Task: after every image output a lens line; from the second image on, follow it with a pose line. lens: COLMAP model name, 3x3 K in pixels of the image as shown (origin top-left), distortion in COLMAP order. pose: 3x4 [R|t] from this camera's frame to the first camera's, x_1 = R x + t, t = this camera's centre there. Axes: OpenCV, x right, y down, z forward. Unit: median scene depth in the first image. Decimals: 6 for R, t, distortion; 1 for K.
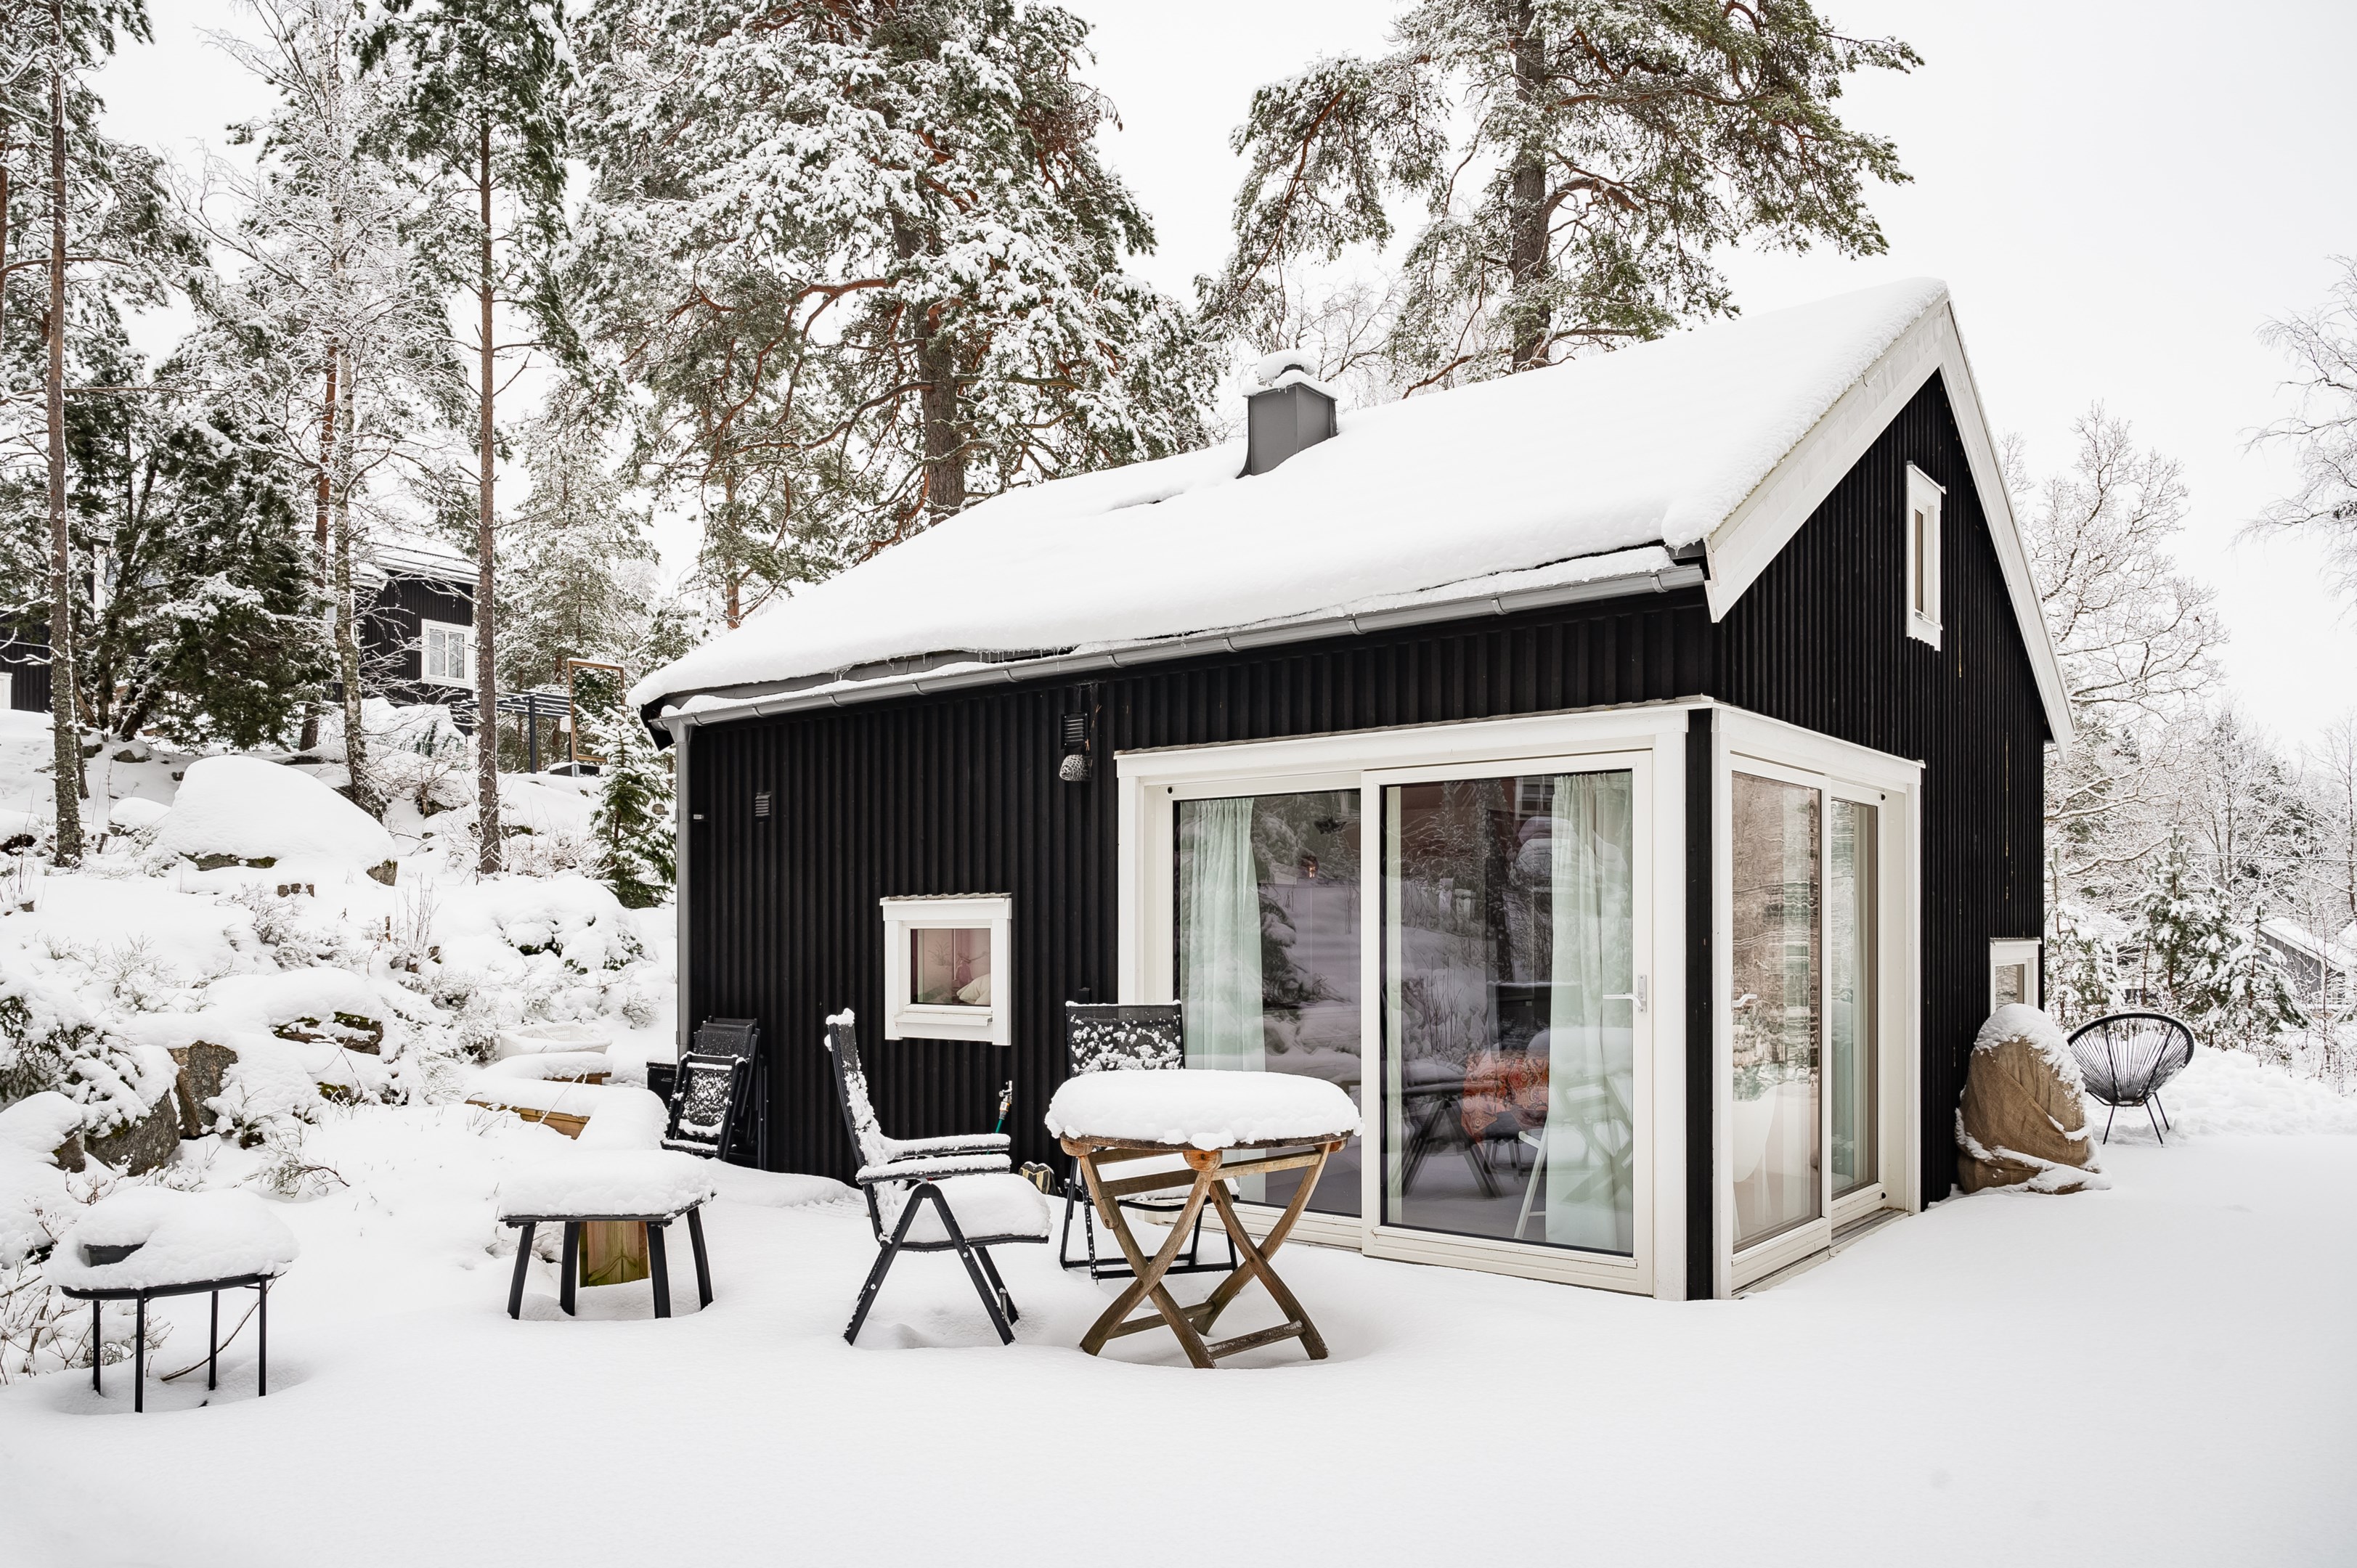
lens RADIAL K [[1822.7, 0, 1177.8], [0, 1822.7, 879.6], [0, 0, 1]] dist [-0.000429, 0.003783]
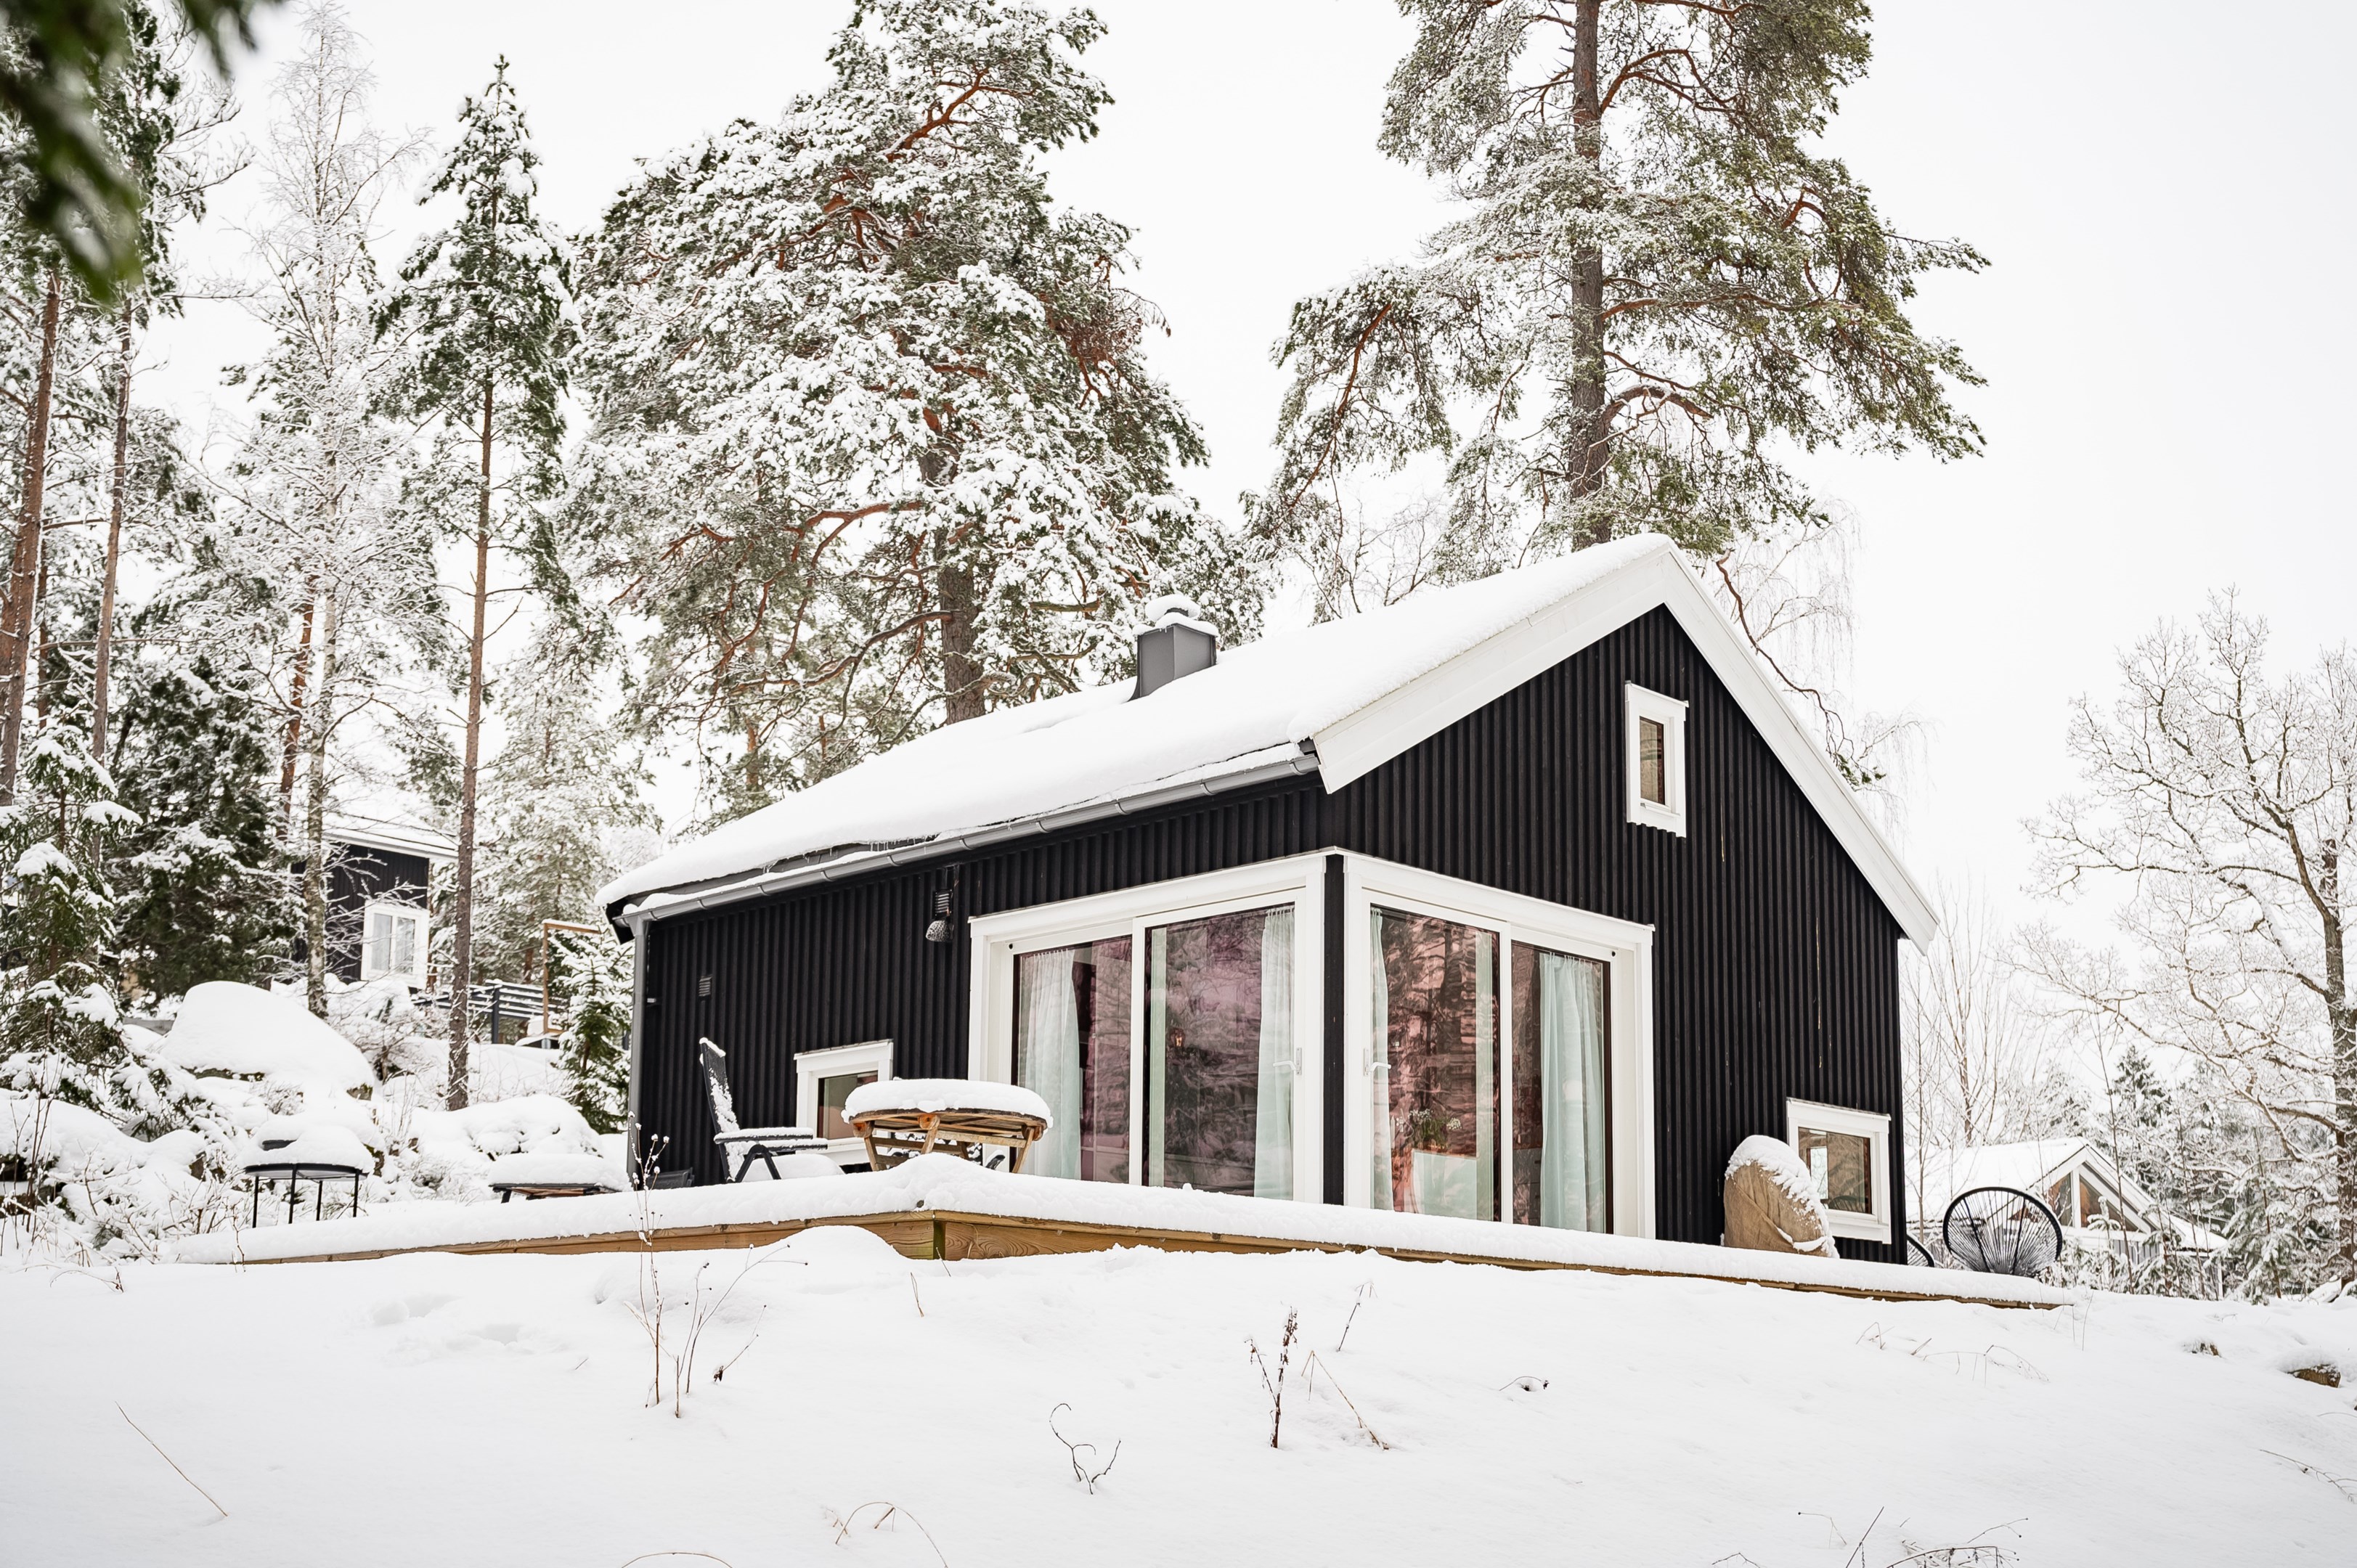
lens RADIAL K [[2571.1, 0, 1178.5], [0, 2571.1, 784.0], [0, 0, 1]] dist [-0.004466, 0.010272]
pose [[0.996928, -0.014492, -0.076970, 0.089252], [-0.000371, 0.981850, -0.189661, 0.063593], [0.078321, 0.189107, 0.978828, -0.268351]]
